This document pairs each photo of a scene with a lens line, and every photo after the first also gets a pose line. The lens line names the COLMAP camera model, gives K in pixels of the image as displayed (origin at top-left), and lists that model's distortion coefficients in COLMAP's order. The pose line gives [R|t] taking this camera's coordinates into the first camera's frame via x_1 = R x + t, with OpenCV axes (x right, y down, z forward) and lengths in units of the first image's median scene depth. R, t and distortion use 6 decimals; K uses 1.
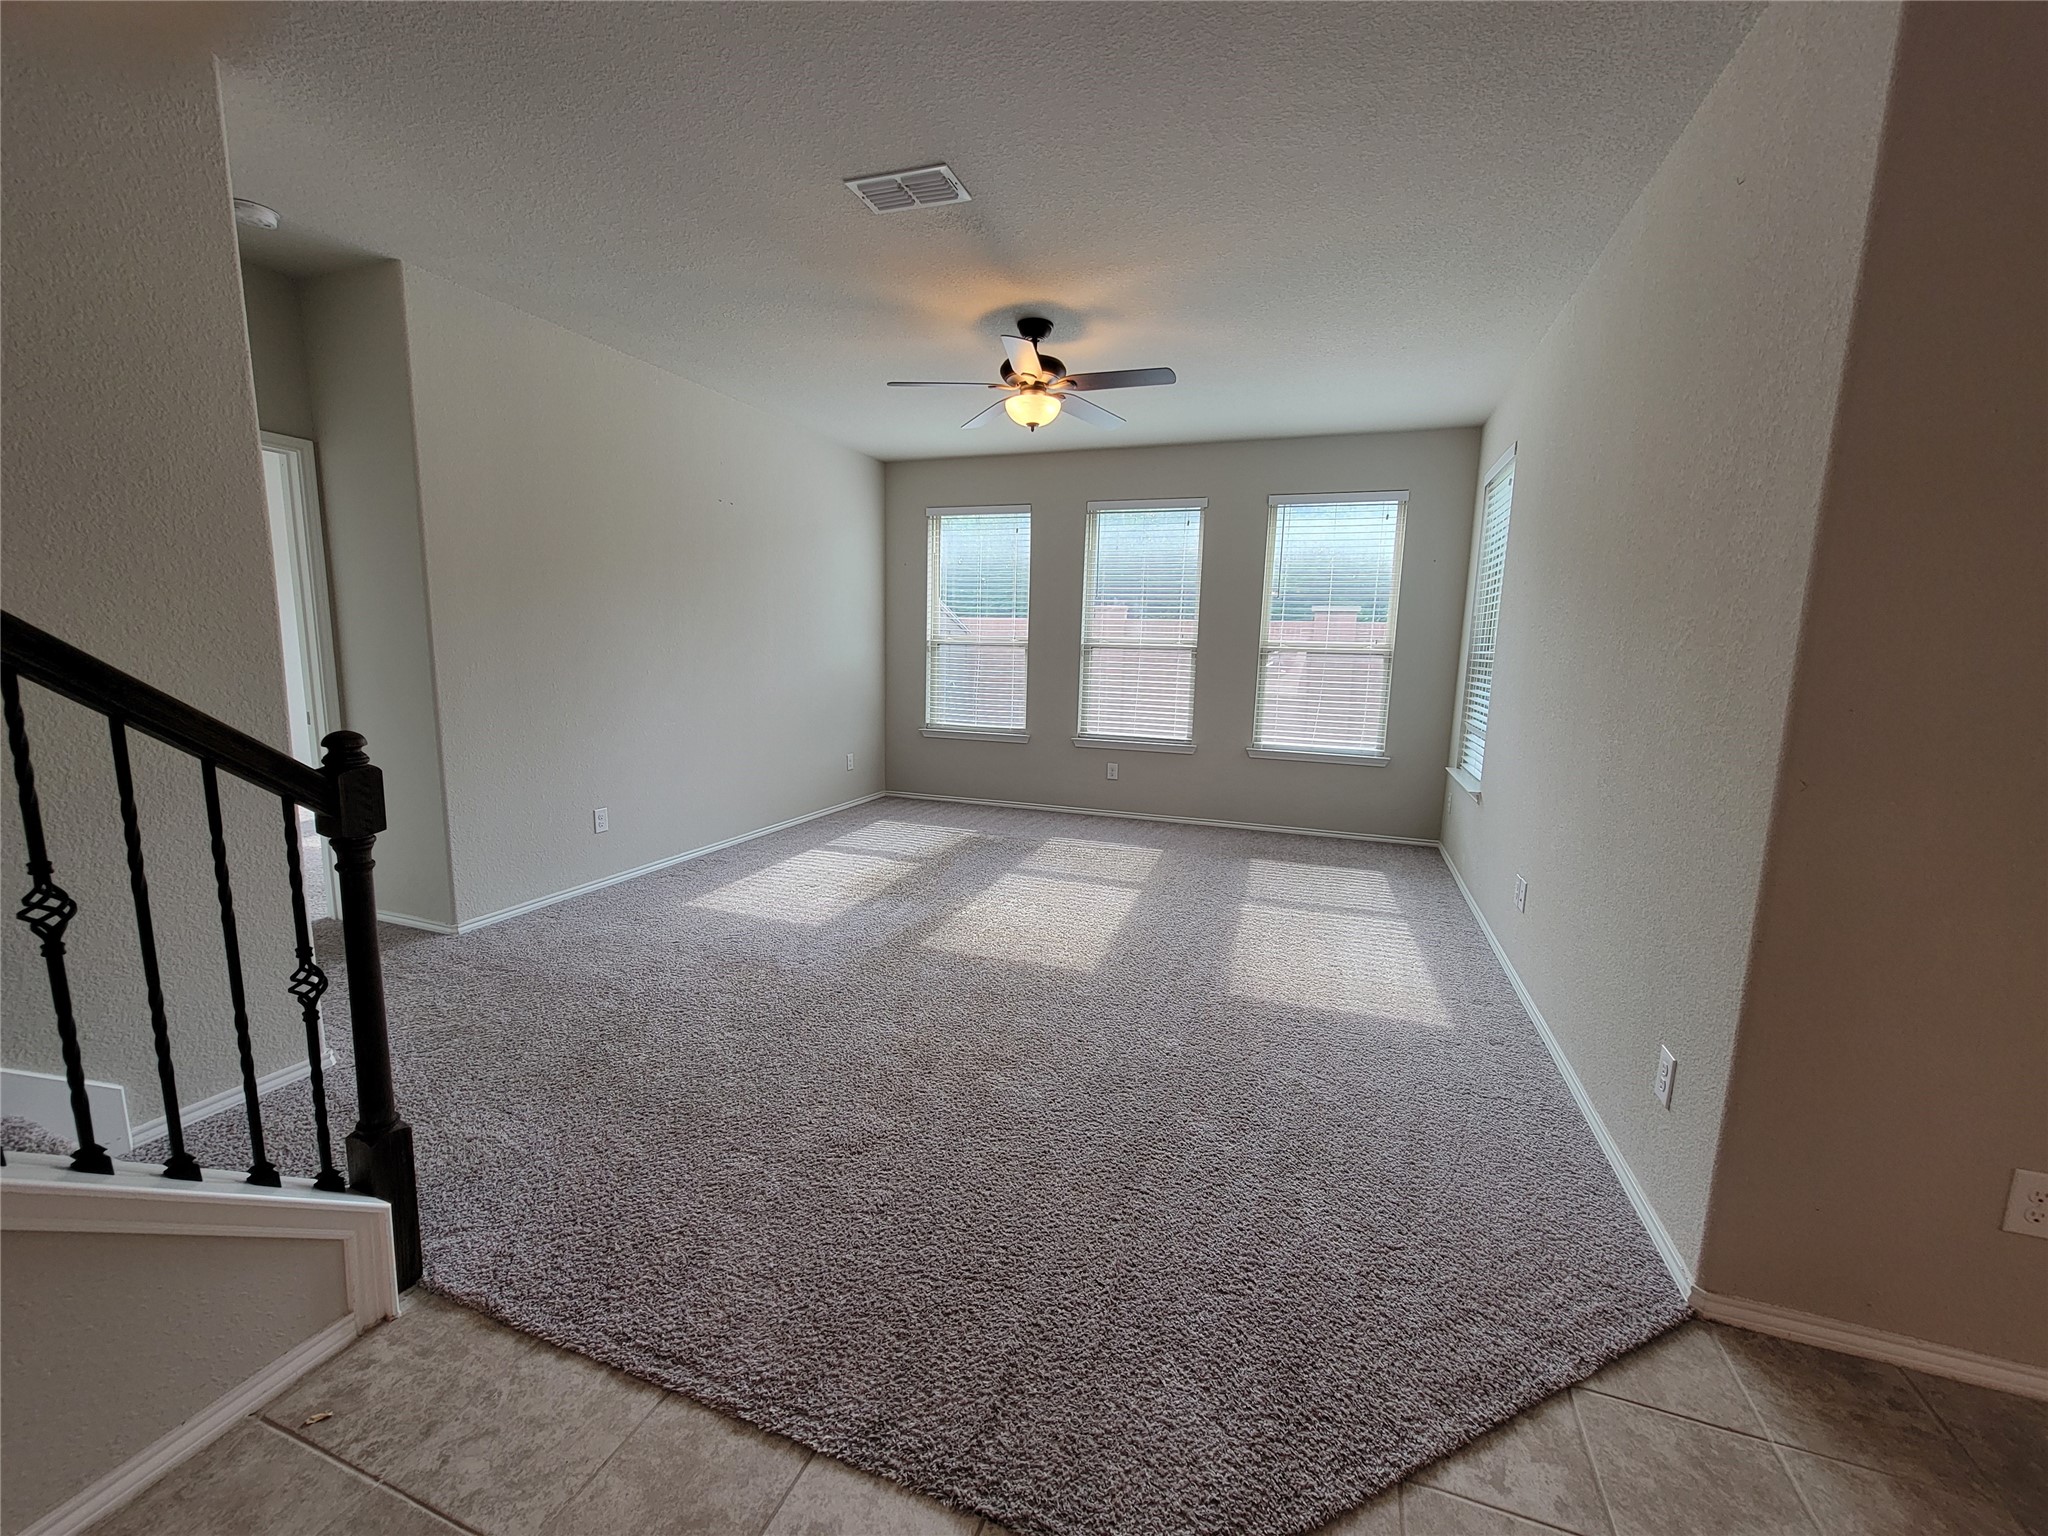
lens RADIAL K [[834.4, 0, 1022.5], [0, 834.4, 768.3], [0, 0, 1]] dist [-0.002694, 0.002156]
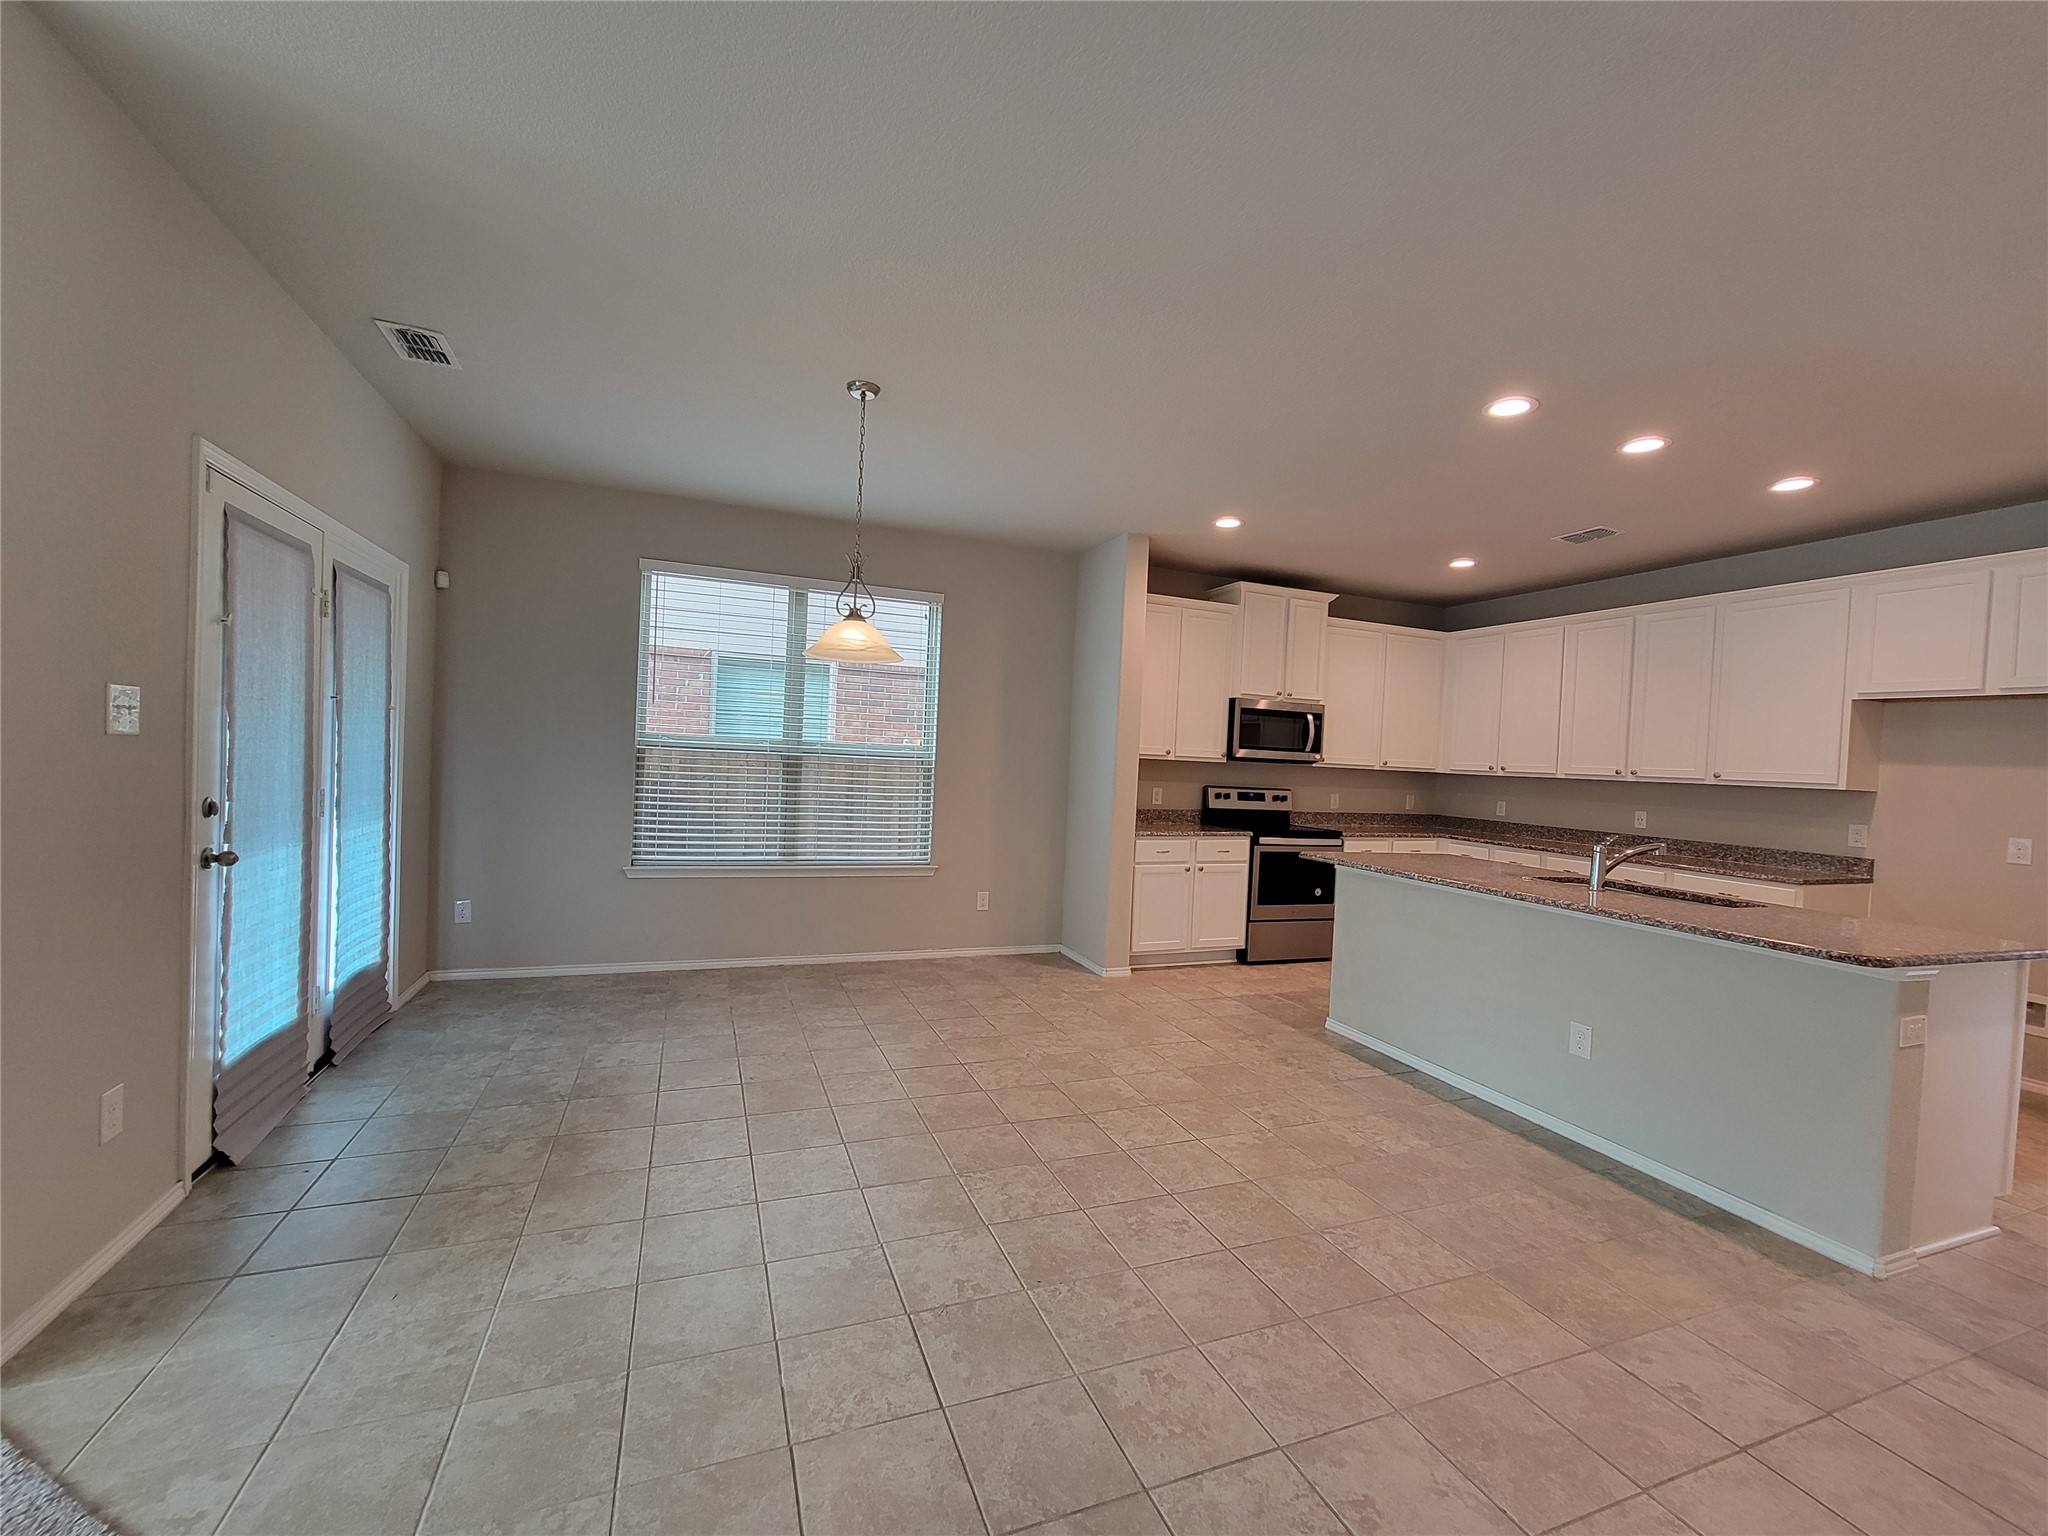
lens RADIAL K [[834.4, 0, 1020.0], [0, 834.4, 769.5], [0, 0, 1]] dist [-0.002694, 0.002156]
pose [[-0.663056, -0.065412, 0.745707, -0.179095], [0.050774, 0.989951, 0.131983, -0.032922], [-0.746846, 0.125374, -0.653071, 0.171605]]
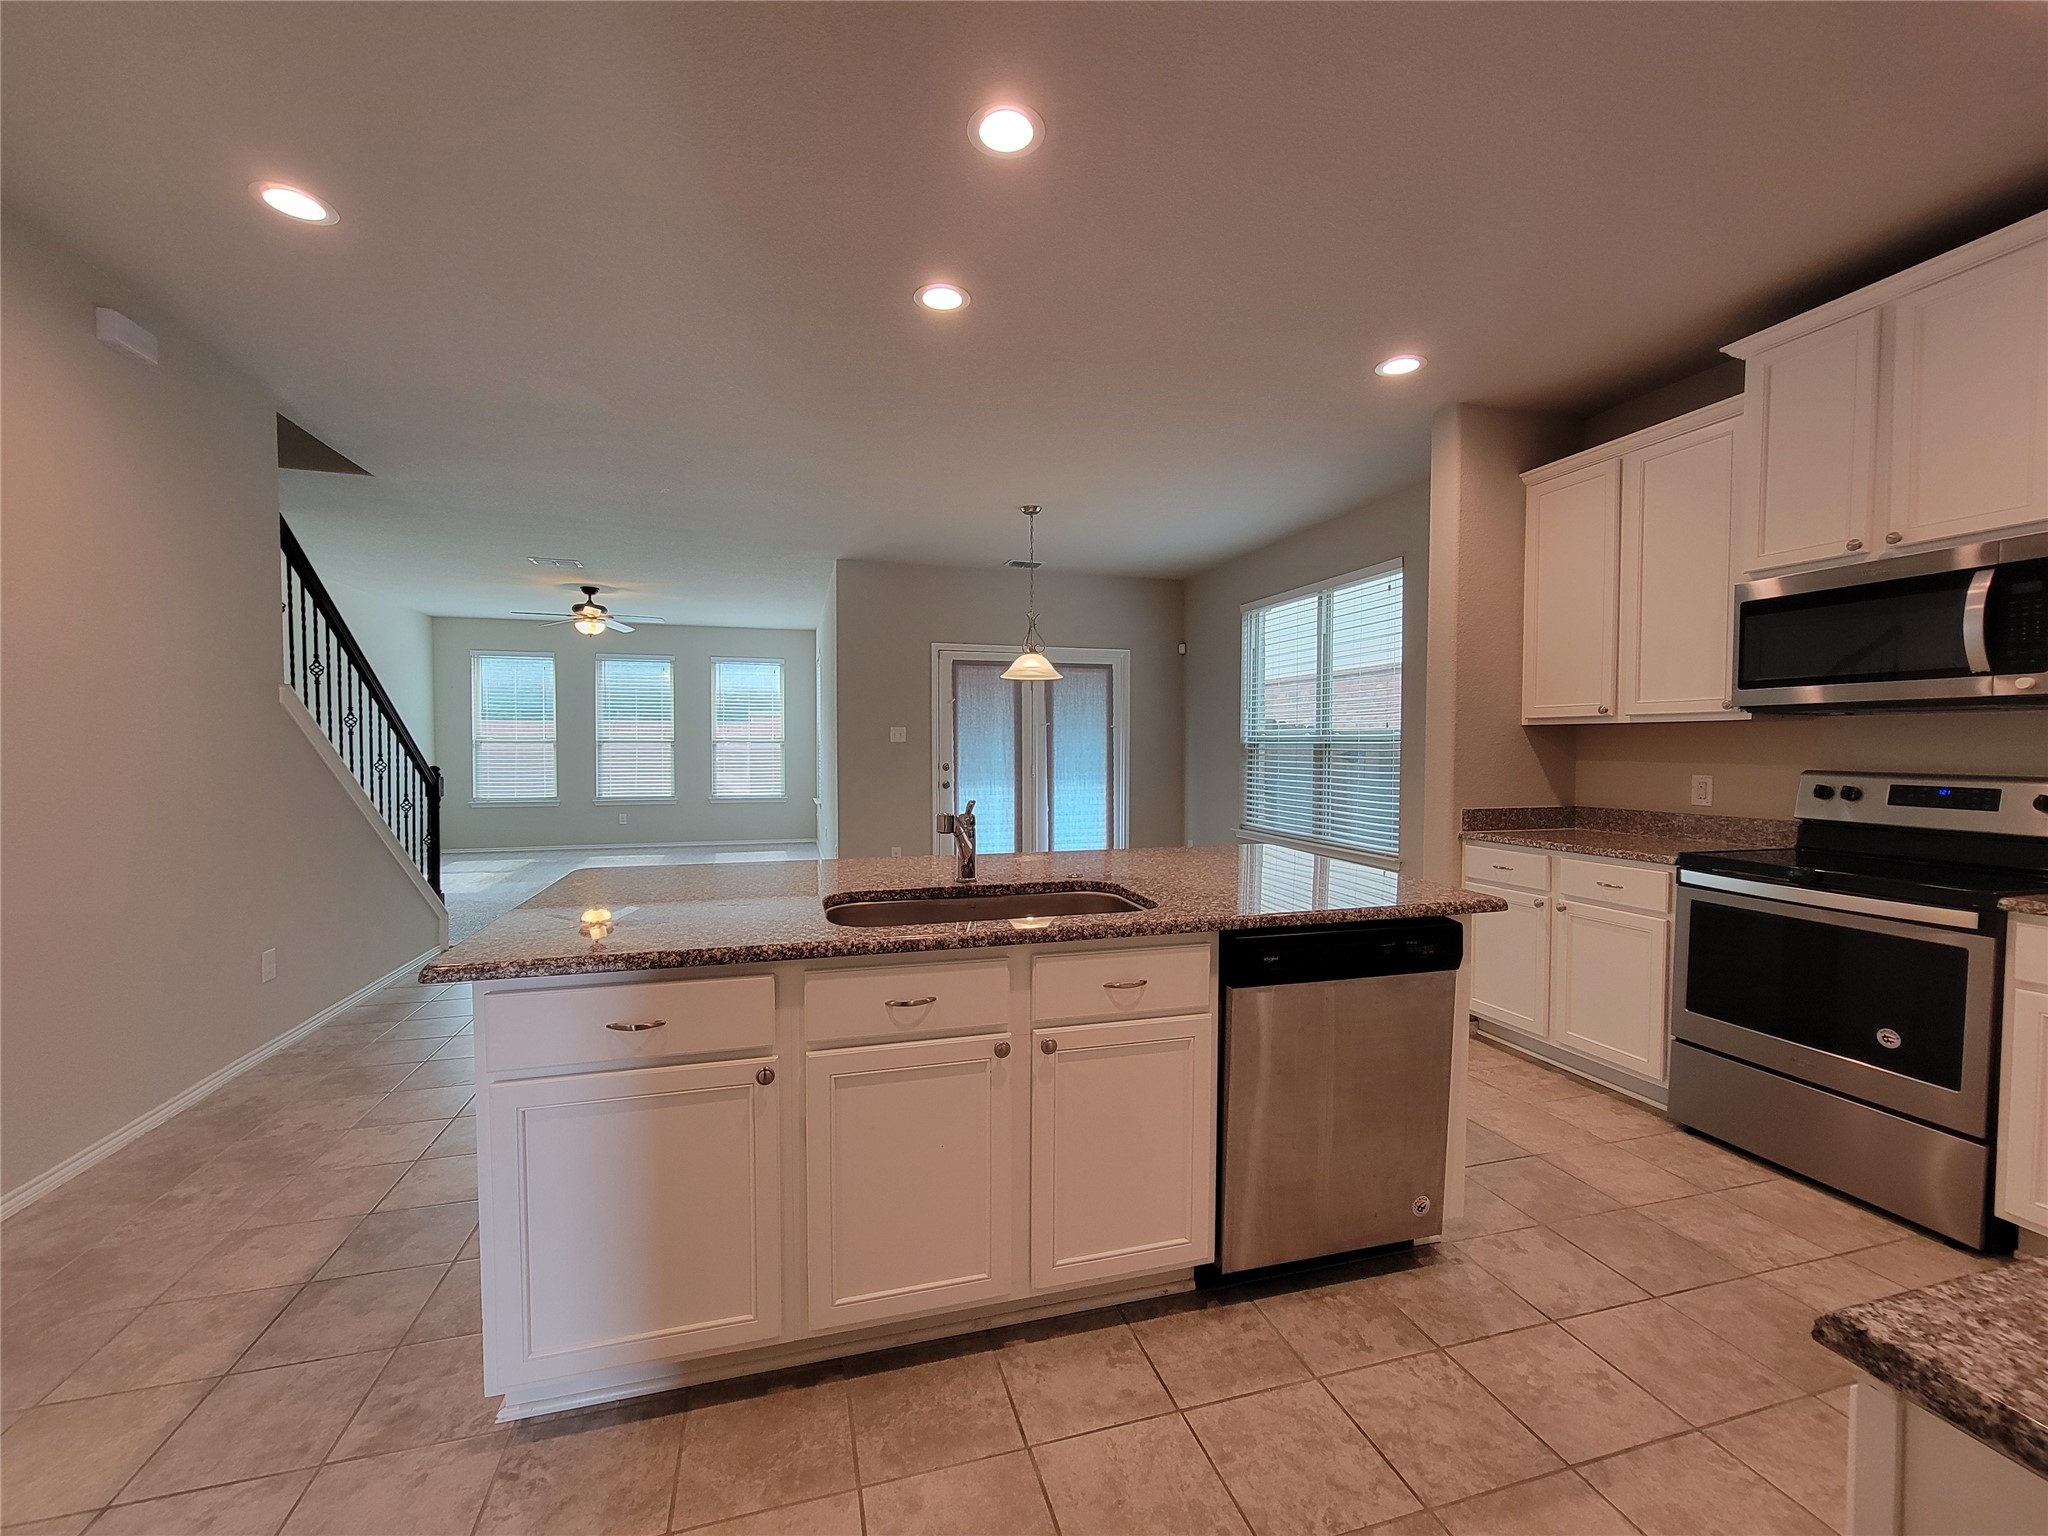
lens RADIAL K [[834.4, 0, 1021.4], [0, 834.4, 771.4], [0, 0, 1]] dist [-0.002694, 0.002156]
pose [[0.806212, -0.041459, 0.590173, -0.220301], [0.105577, 0.991612, -0.074564, 0.116509], [-0.582131, 0.122423, 0.803826, -0.755634]]
